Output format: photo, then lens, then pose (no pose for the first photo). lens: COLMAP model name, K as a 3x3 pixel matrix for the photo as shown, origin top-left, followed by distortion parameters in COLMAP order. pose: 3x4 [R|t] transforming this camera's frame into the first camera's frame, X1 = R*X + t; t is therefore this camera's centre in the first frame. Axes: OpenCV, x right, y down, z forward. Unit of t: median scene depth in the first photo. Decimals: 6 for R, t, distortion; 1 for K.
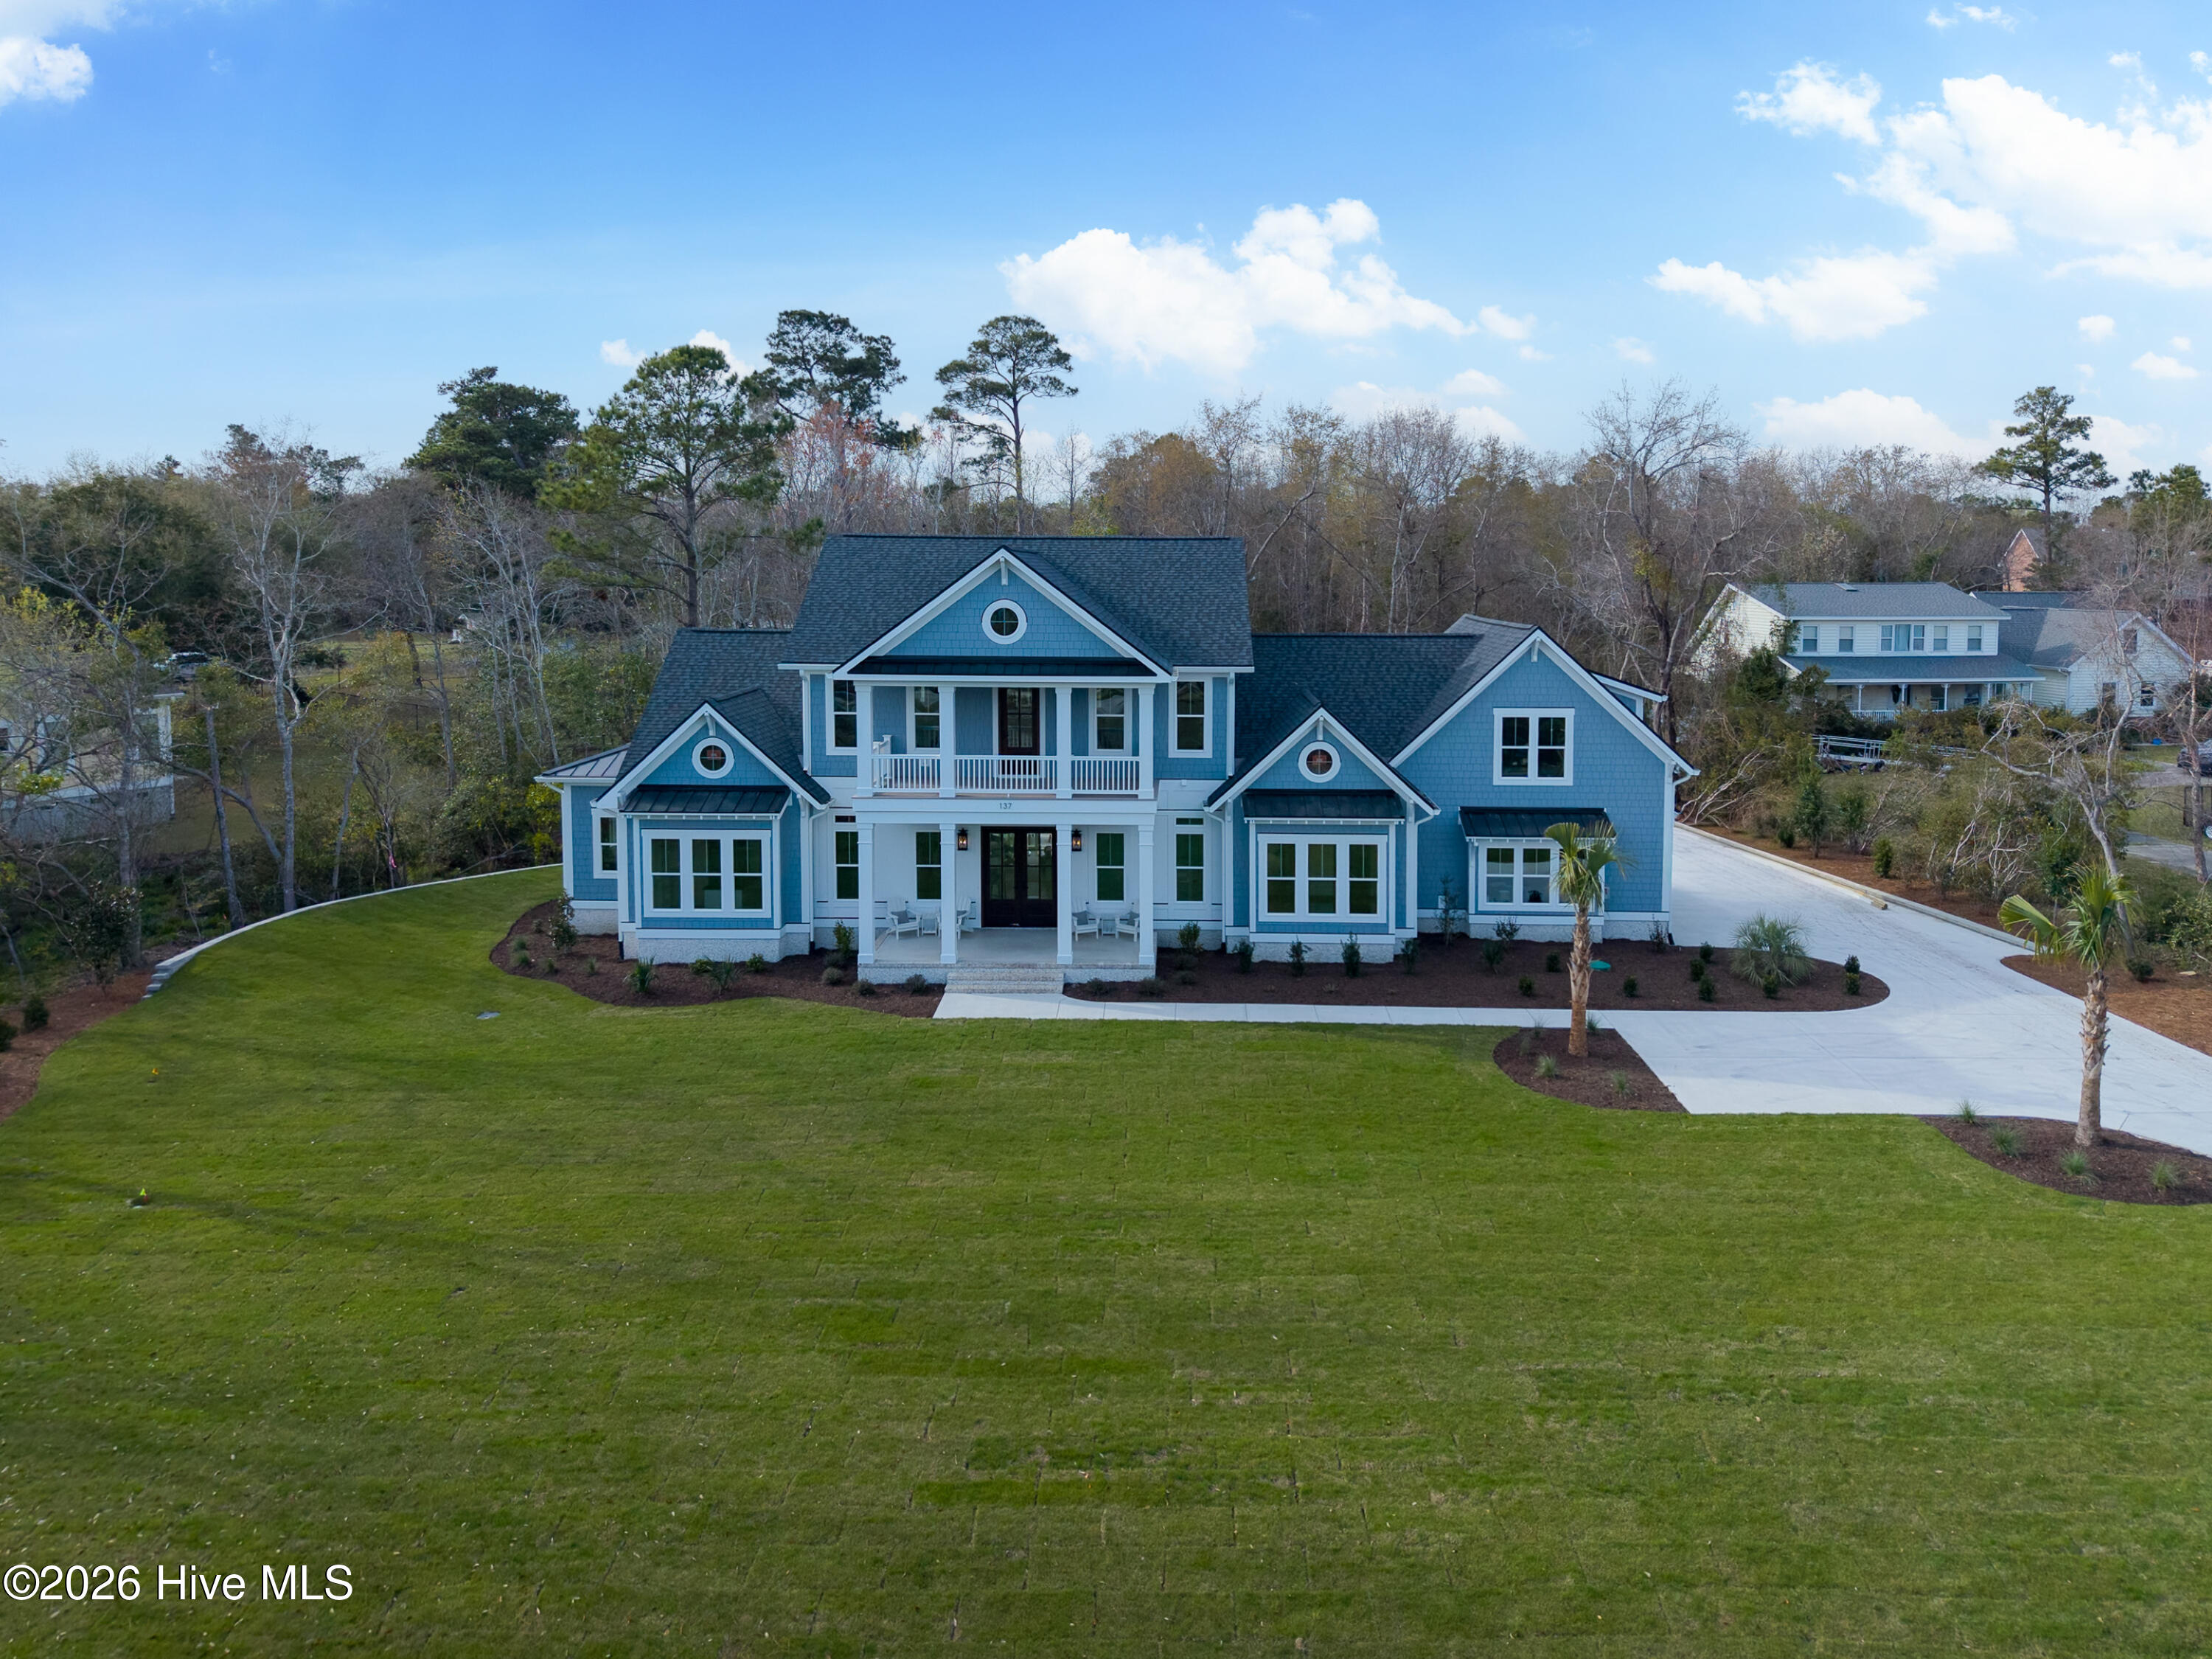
lens RADIAL K [[1571.8, 0, 1199.6], [0, 1571.8, 776.2], [0, 0, 1]] dist [0.056496, -0.106625]
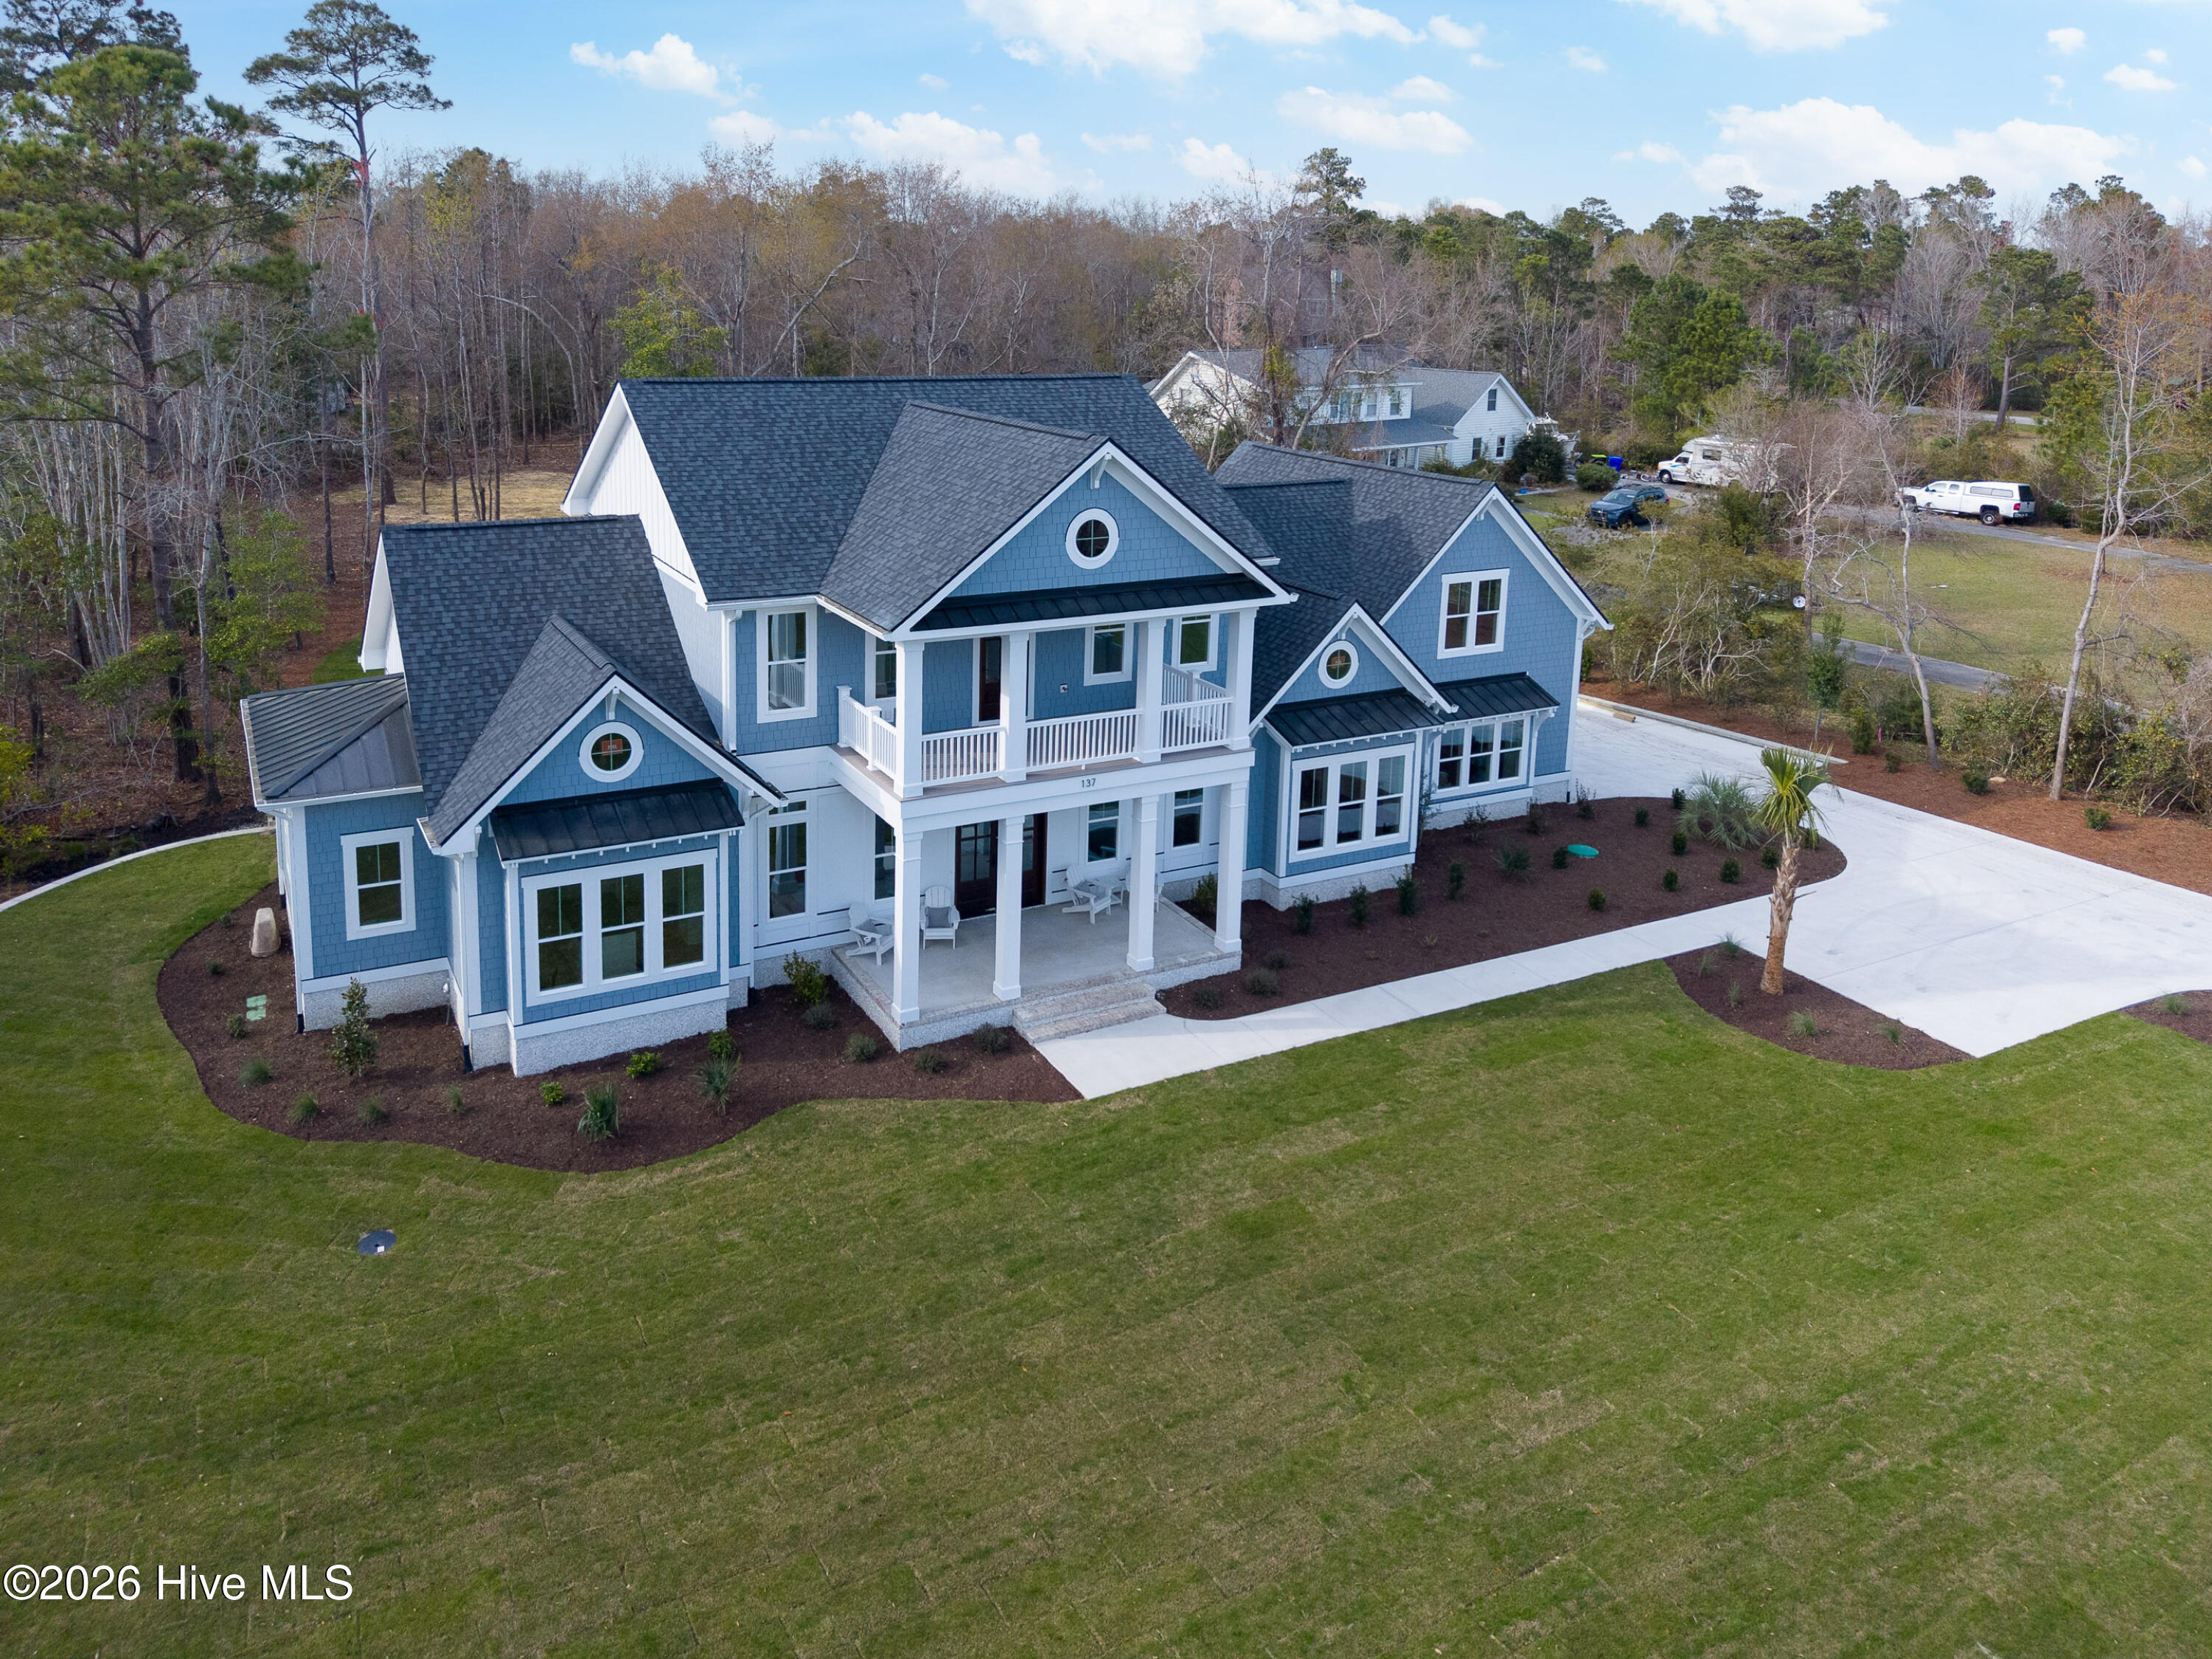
lens RADIAL K [[1571.8, 0, 1107.3], [0, 1571.8, 620.1], [0, 0, 1]] dist [0.005530, -0.004529]
pose [[0.883224, -0.084864, 0.461208, -0.419449], [0.044387, 0.994202, 0.097936, -0.120689], [-0.466846, -0.066028, 0.881870, 0.321688]]
